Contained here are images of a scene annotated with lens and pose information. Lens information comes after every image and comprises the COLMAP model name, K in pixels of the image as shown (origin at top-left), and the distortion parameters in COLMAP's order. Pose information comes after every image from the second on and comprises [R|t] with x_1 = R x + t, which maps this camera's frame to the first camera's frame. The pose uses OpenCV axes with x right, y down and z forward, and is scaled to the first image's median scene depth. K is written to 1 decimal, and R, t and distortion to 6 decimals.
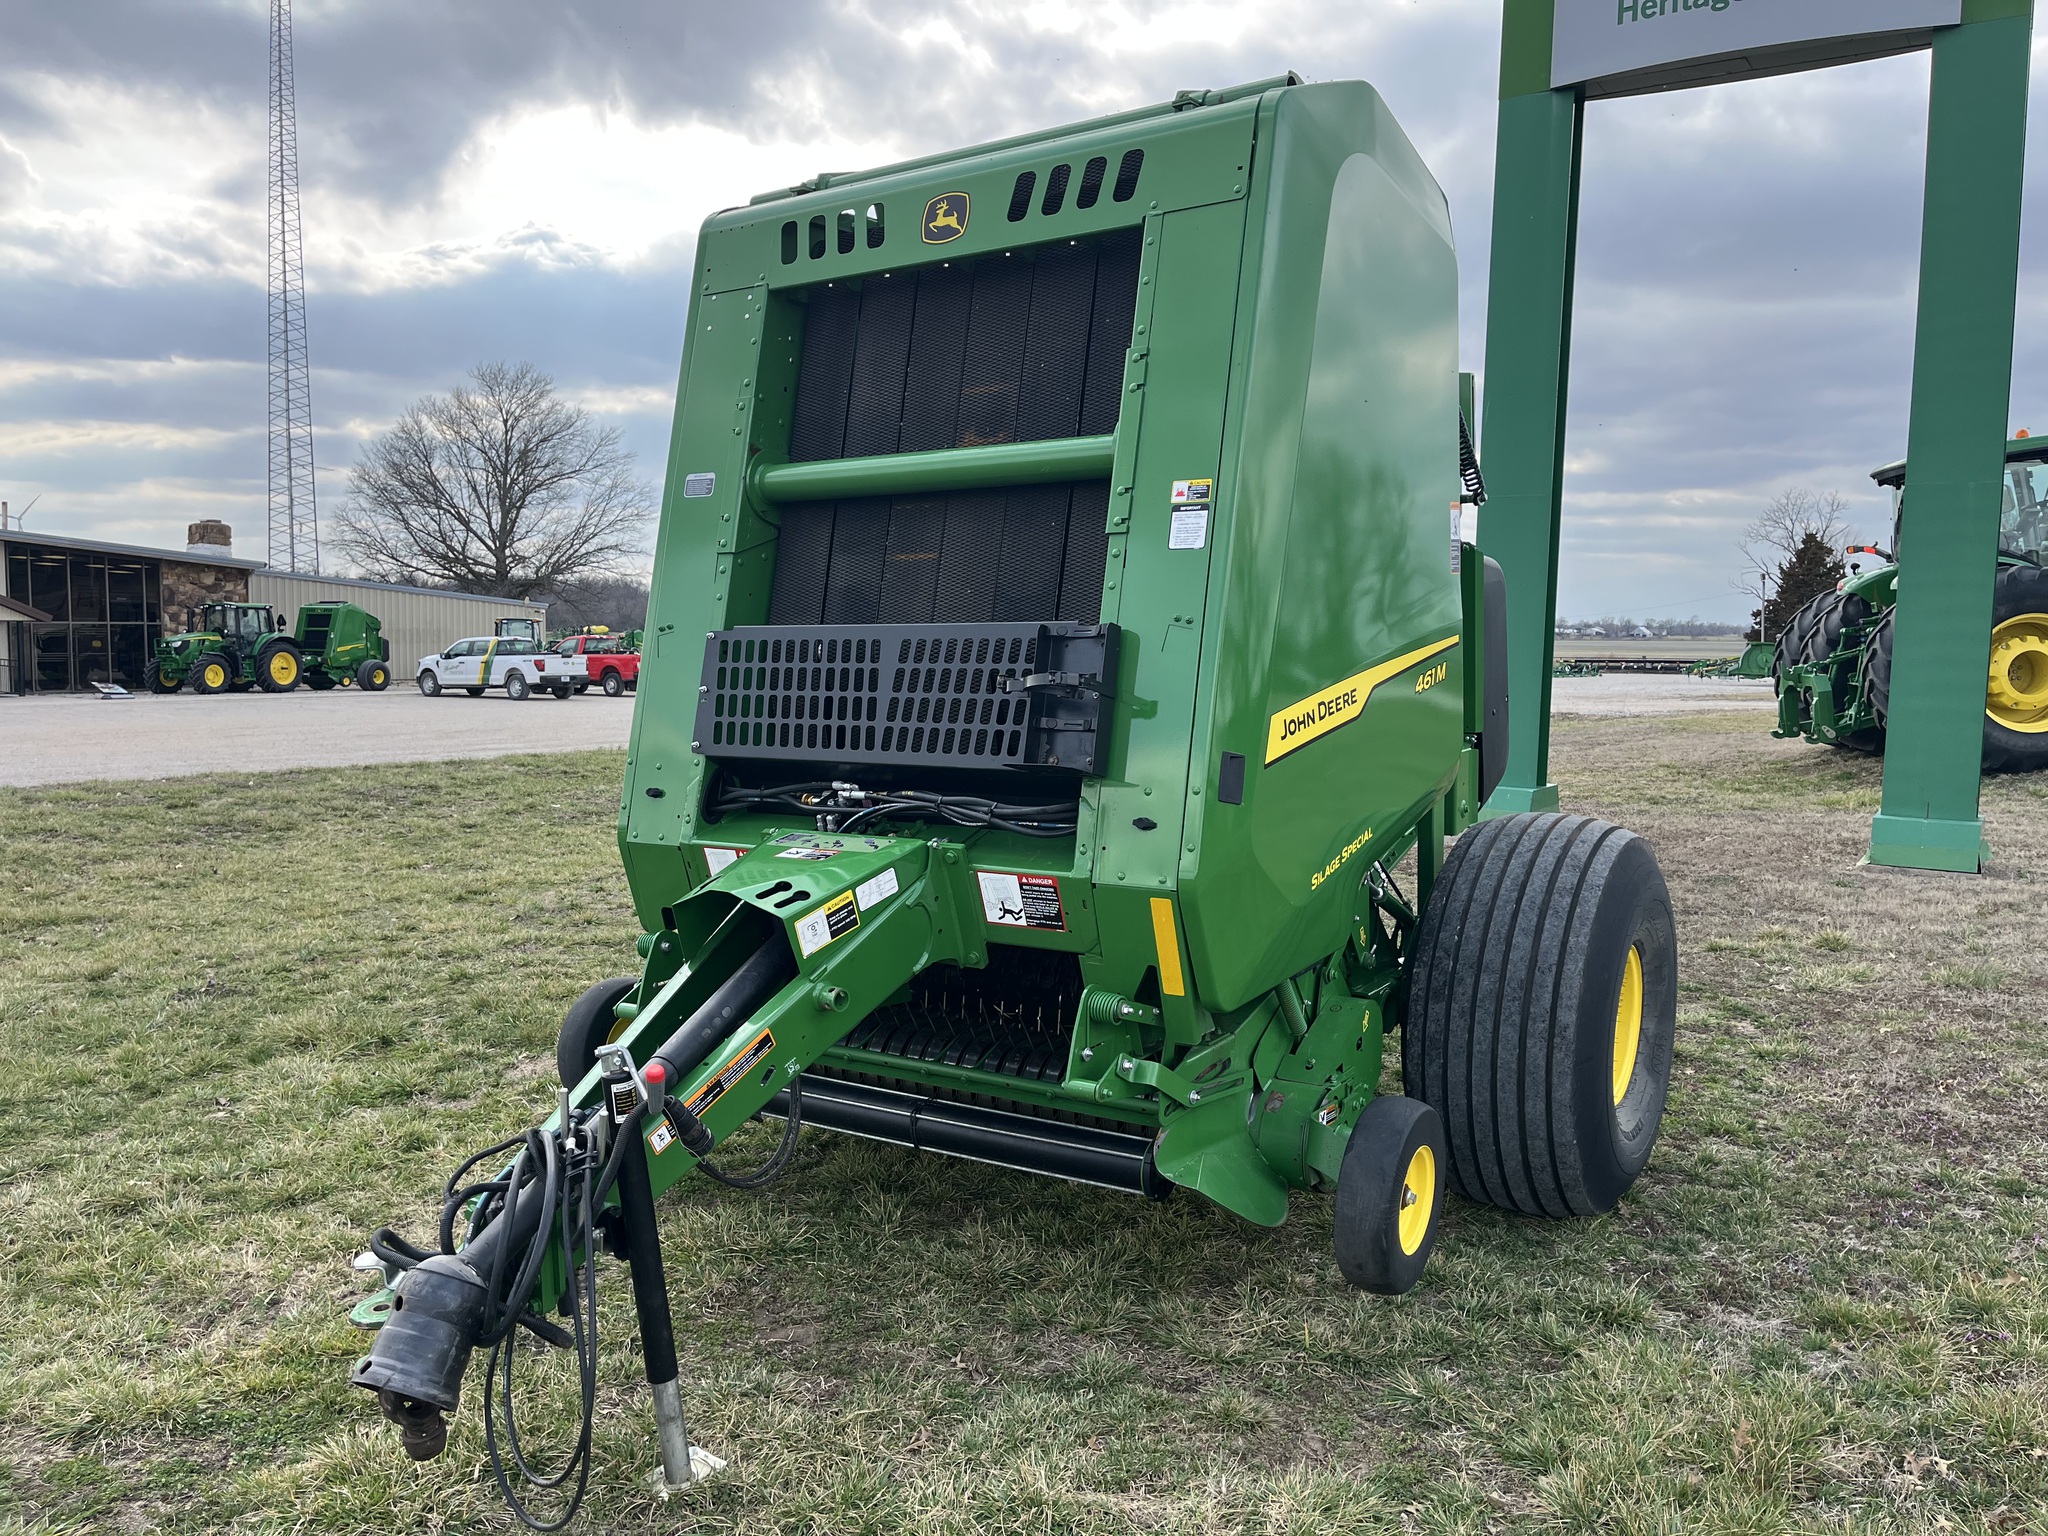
lens RADIAL K [[1537.7, 0, 1033.2], [0, 1537.7, 760.7], [0, 0, 1]] dist [0.057870, -0.085165]
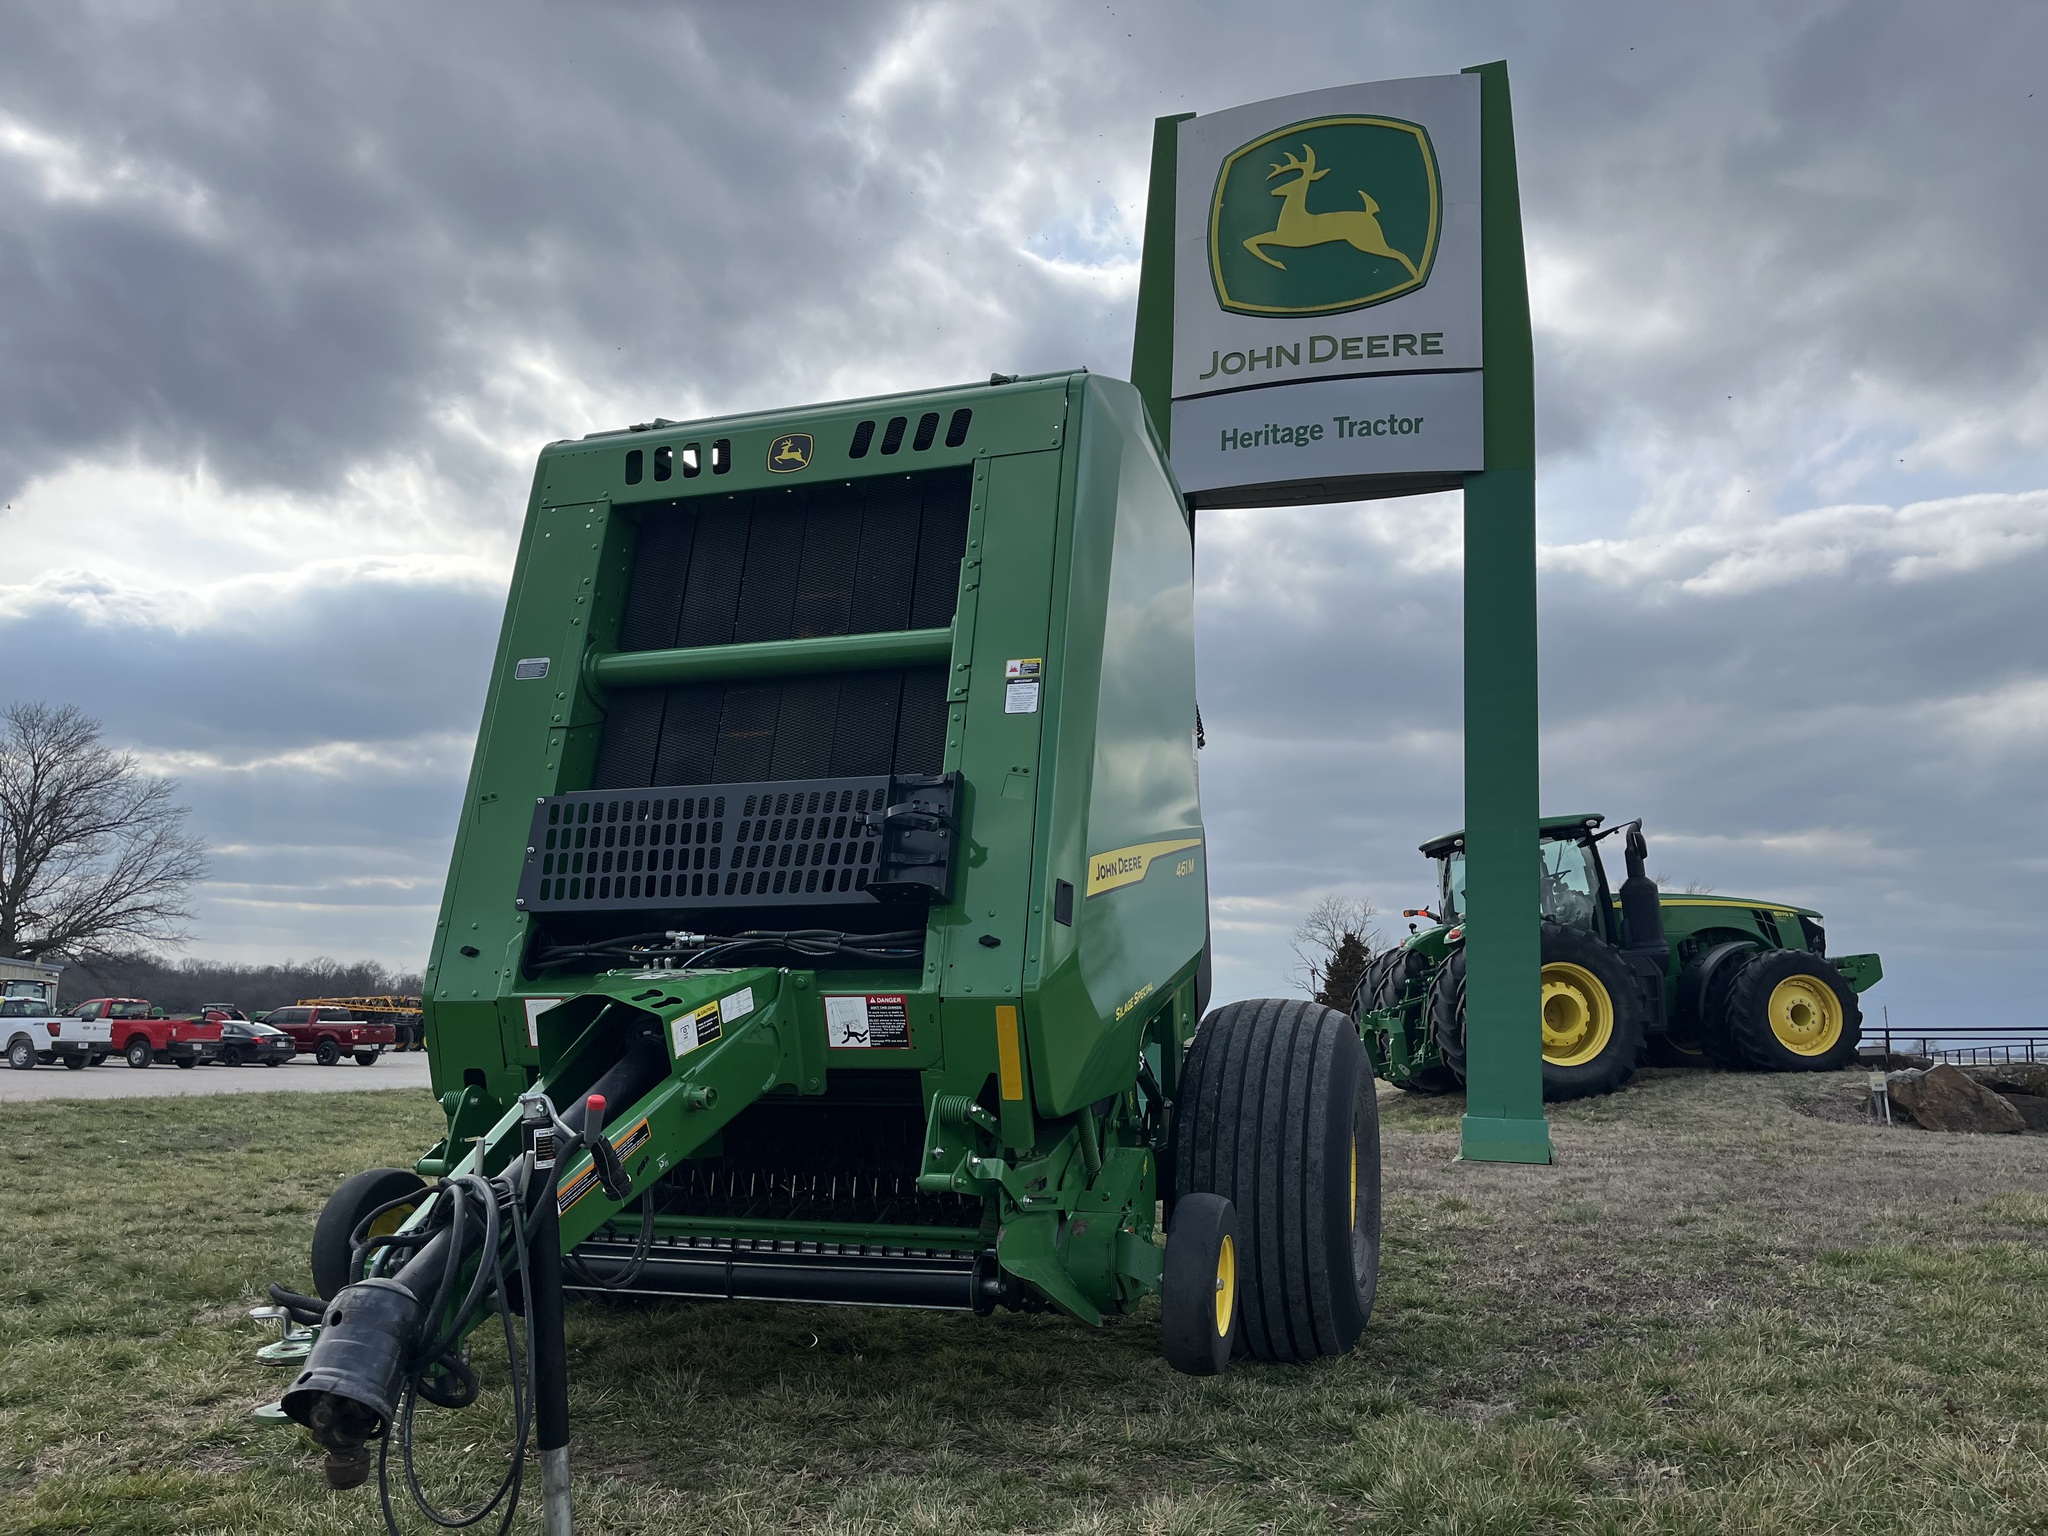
lens RADIAL K [[1534.9, 0, 1045.5], [0, 1534.9, 771.5], [0, 0, 1]] dist [0.057901, -0.098803]
pose [[0.963959, 0.054701, 0.260368, -0.161240], [0.009725, 0.970737, -0.239947, 0.163477], [-0.265874, 0.233831, 0.935219, -0.081101]]
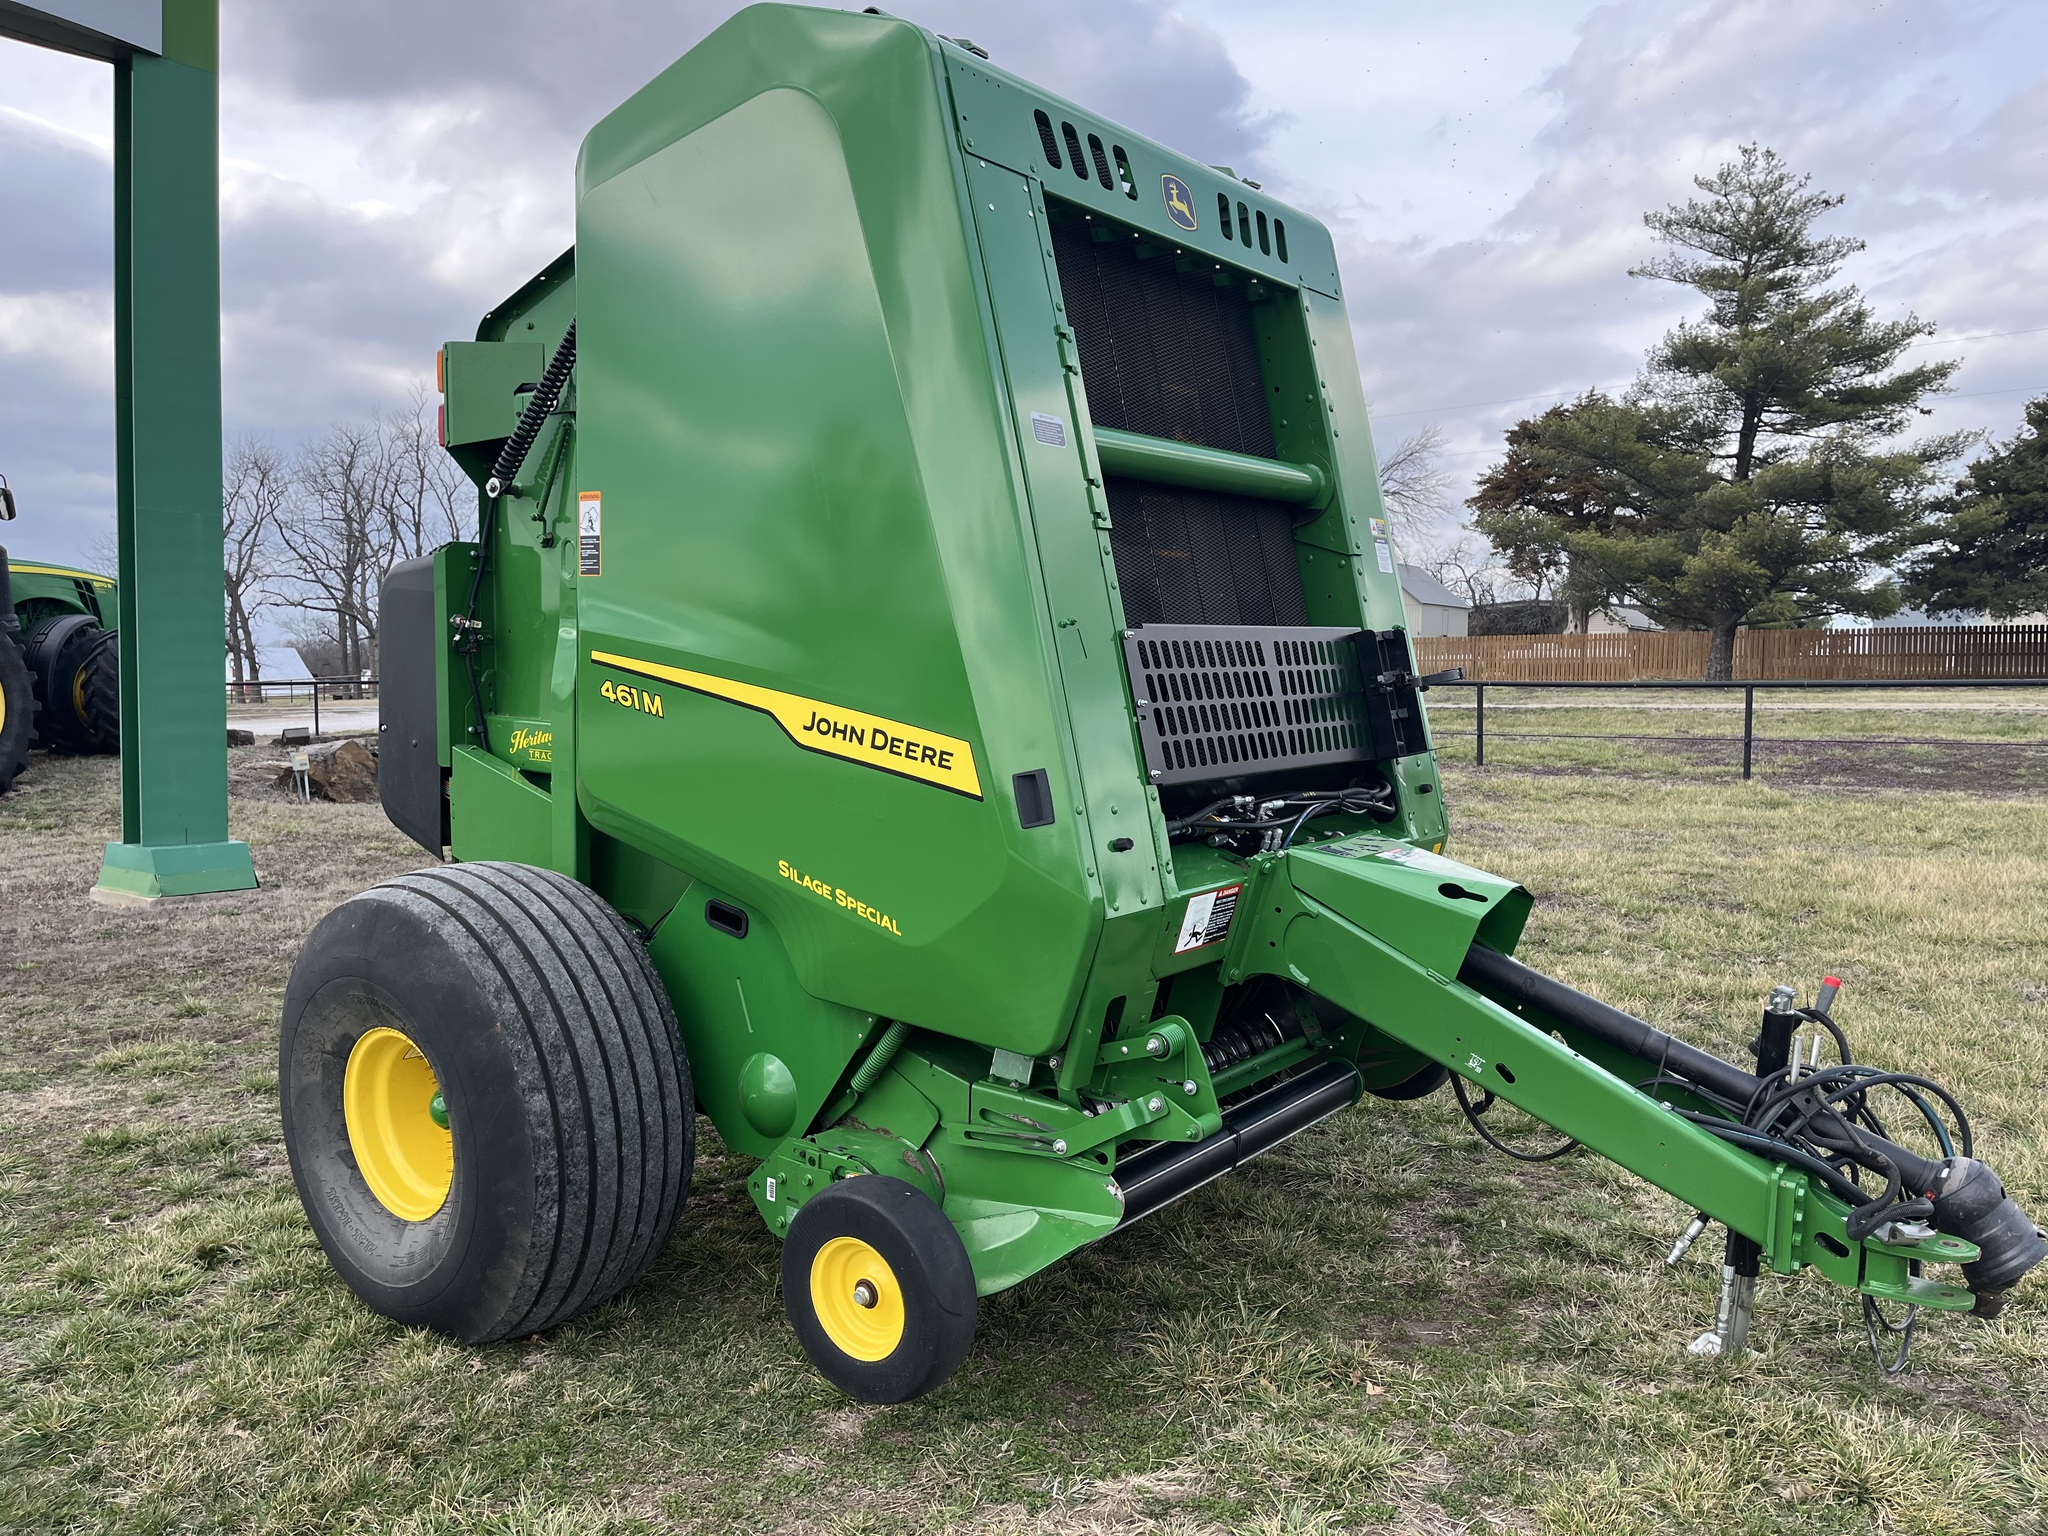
lens RADIAL K [[1532.4, 0, 1000.6], [0, 1532.4, 776.2], [0, 0, 1]] dist [0.075284, -0.101214]
pose [[0.085067, -0.070471, 0.993880, -1.046821], [0.085394, 0.994341, 0.063194, -0.068005], [-0.992709, 0.079495, 0.090603, 1.056313]]
